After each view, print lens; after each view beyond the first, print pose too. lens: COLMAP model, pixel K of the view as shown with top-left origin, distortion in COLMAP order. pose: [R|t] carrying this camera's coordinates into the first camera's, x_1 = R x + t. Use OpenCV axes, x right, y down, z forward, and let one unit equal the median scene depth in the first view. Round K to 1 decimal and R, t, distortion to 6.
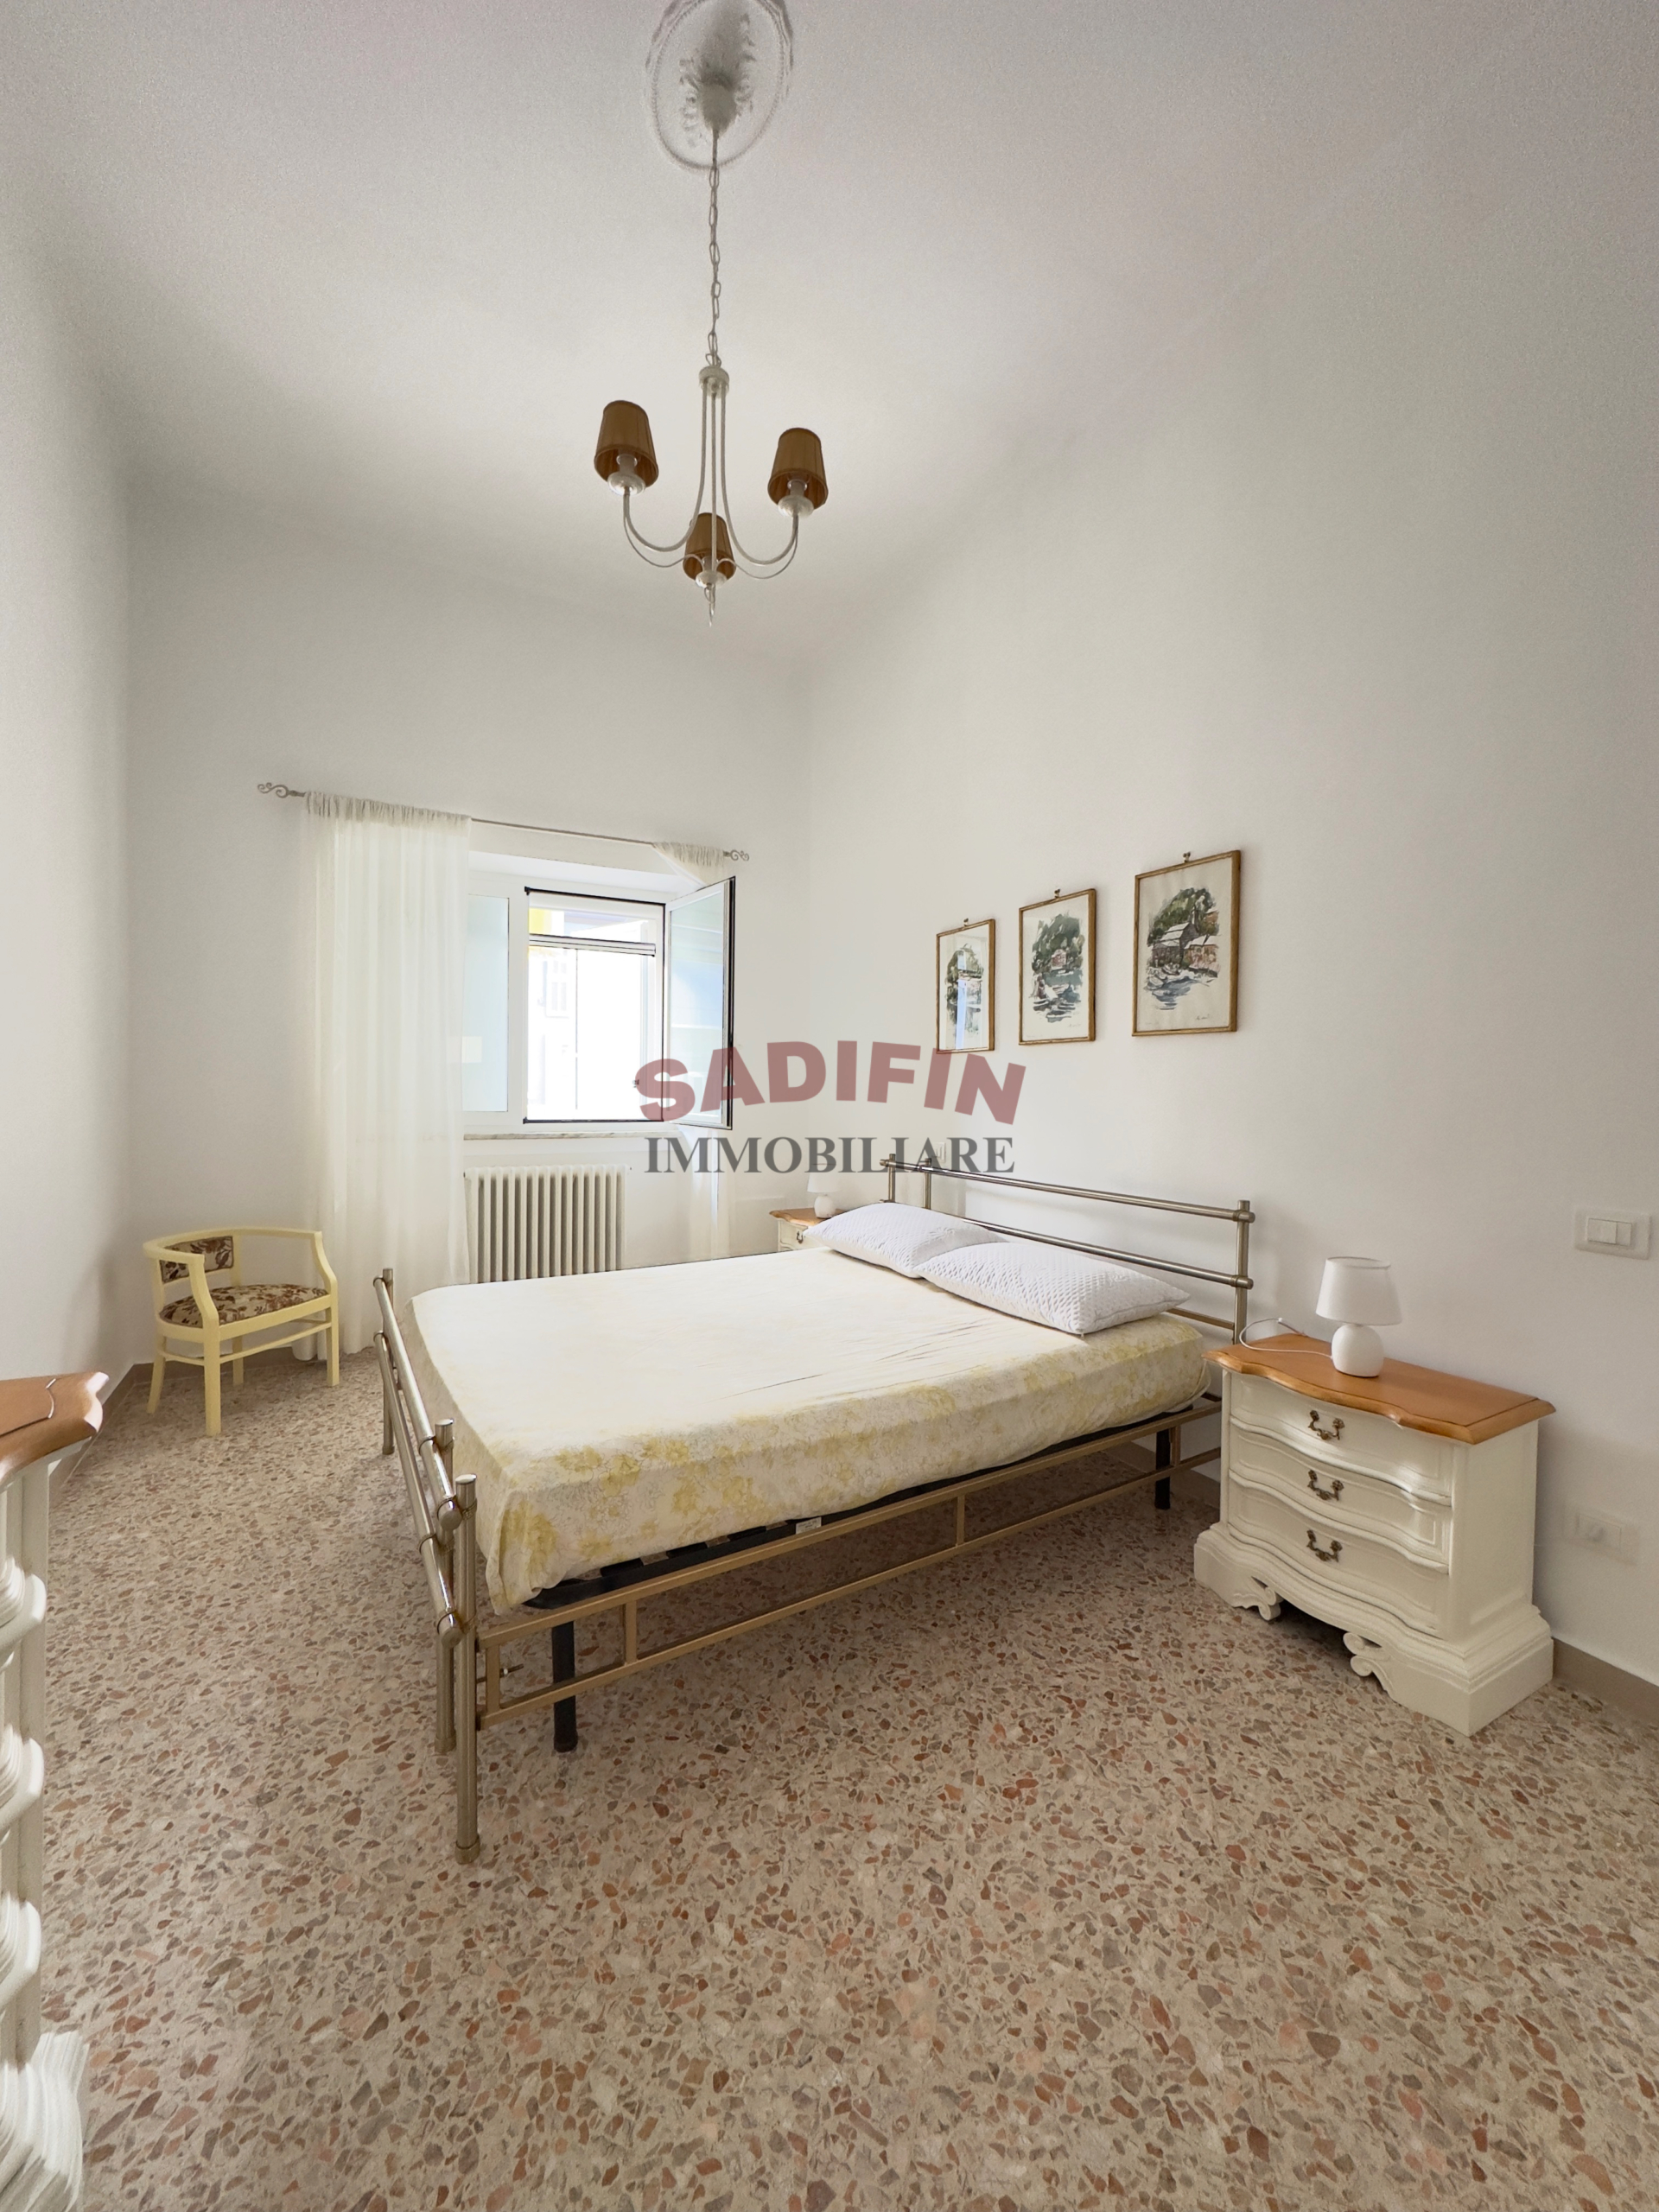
lens RADIAL K [[878.8, 0, 827.0], [0, 878.8, 1106.6], [0, 0, 1]] dist [-0.004679, 0.000990]
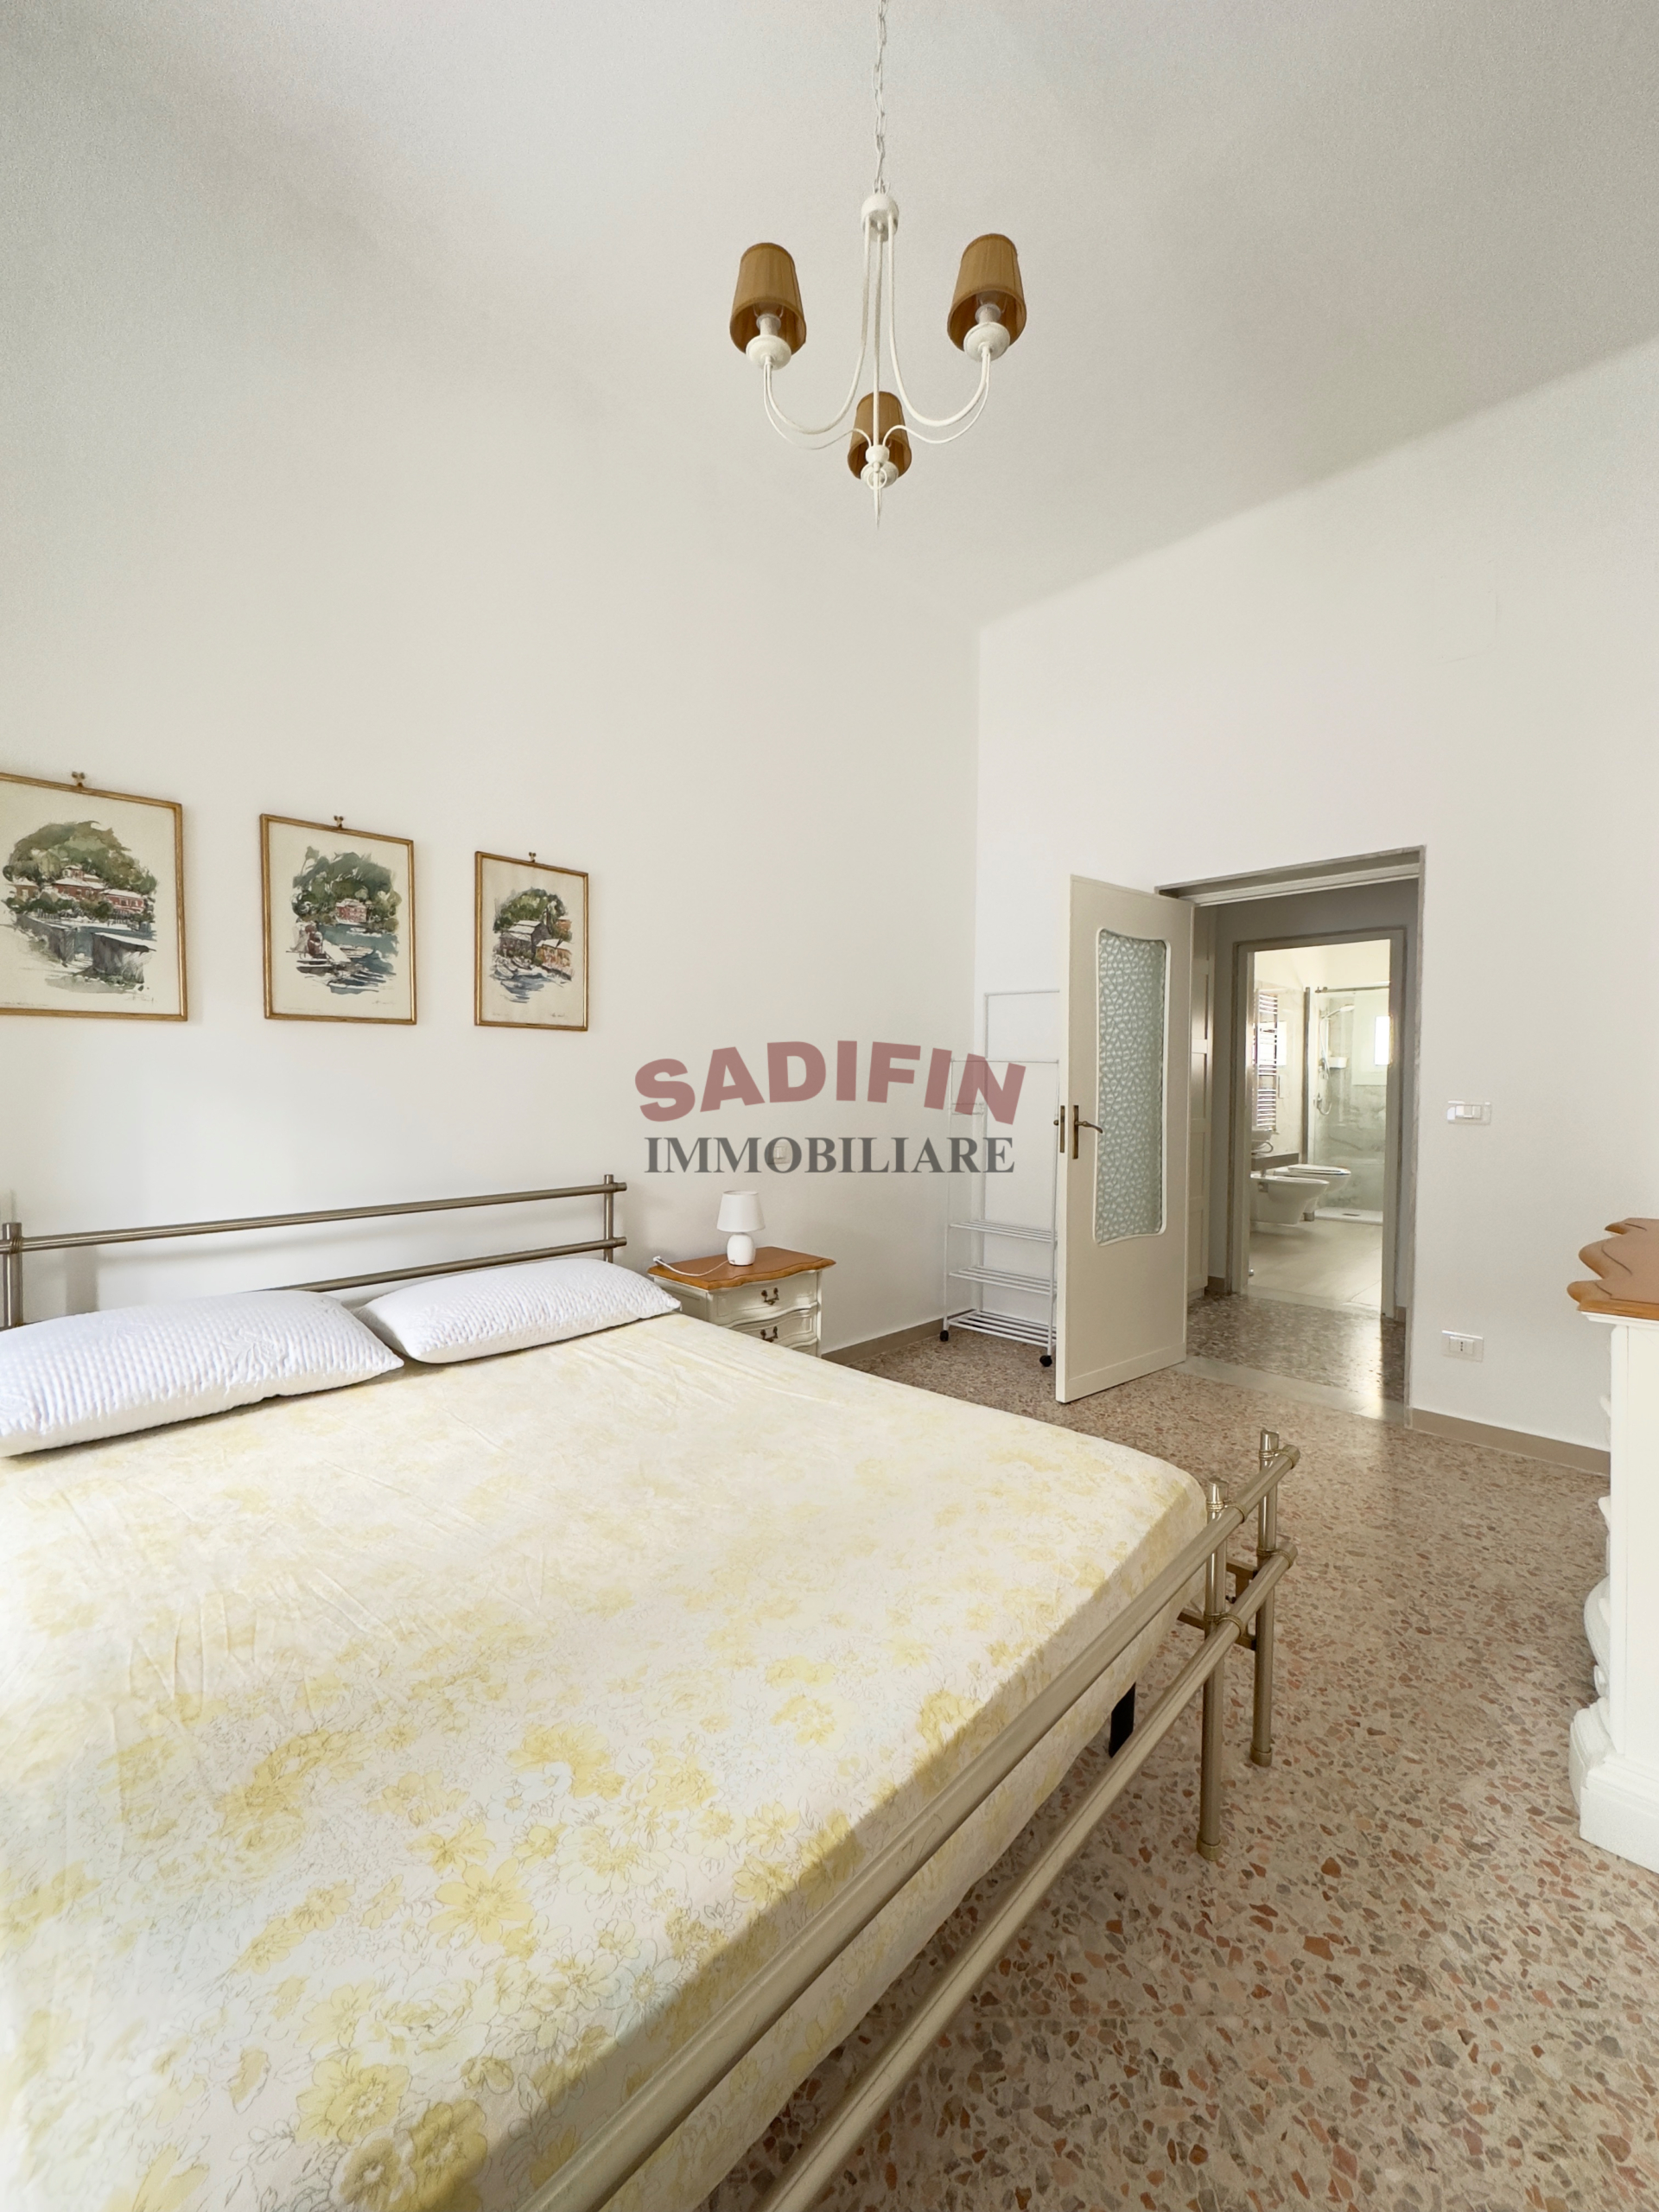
lens RADIAL K [[878.8, 0, 827.0], [0, 878.8, 1106.6], [0, 0, 1]] dist [-0.004679, 0.000990]
pose [[-0.289710, -0.042085, 0.956189, -0.926721], [0.013330, 0.998759, 0.047997, -0.048230], [-0.957022, 0.026651, -0.288789, 1.311366]]
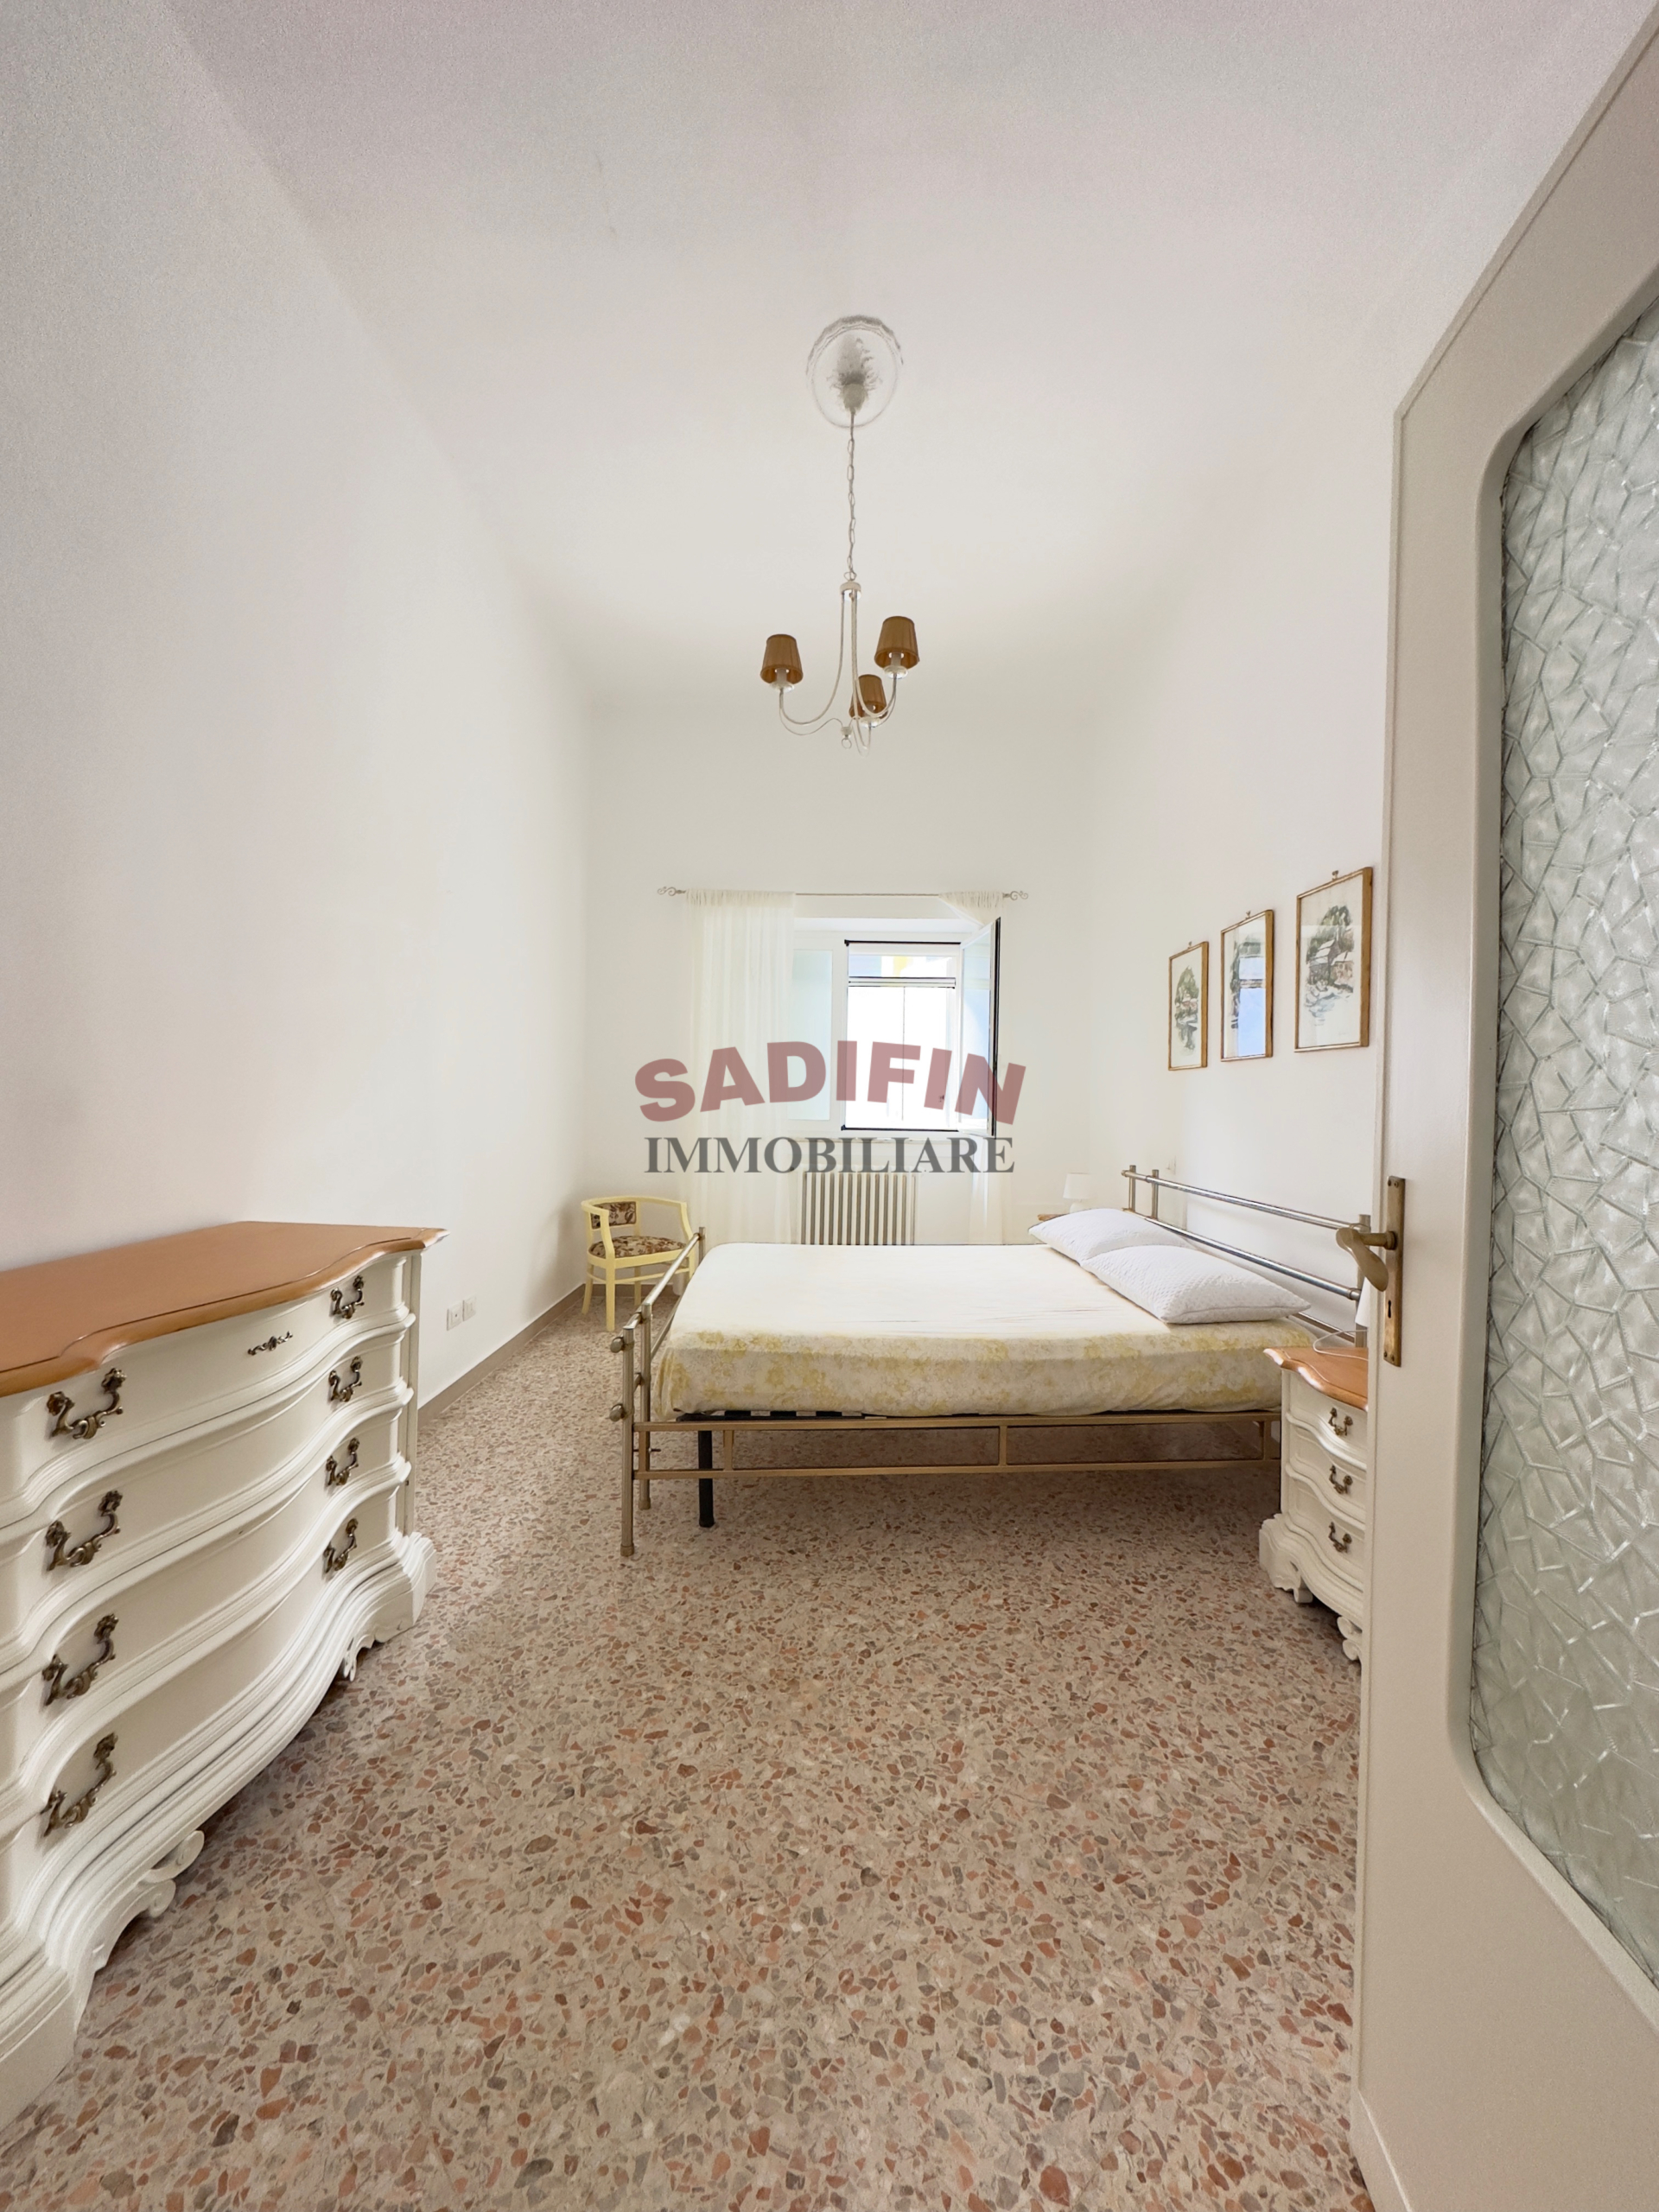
lens RADIAL K [[878.8, 0, 827.0], [0, 878.8, 1106.6], [0, 0, 1]] dist [-0.004679, 0.000990]
pose [[0.877258, 0.007429, -0.479962, 0.515821], [-0.016667, 0.999749, -0.014989, 0.010685], [0.479730, 0.021149, 0.877161, -0.221865]]
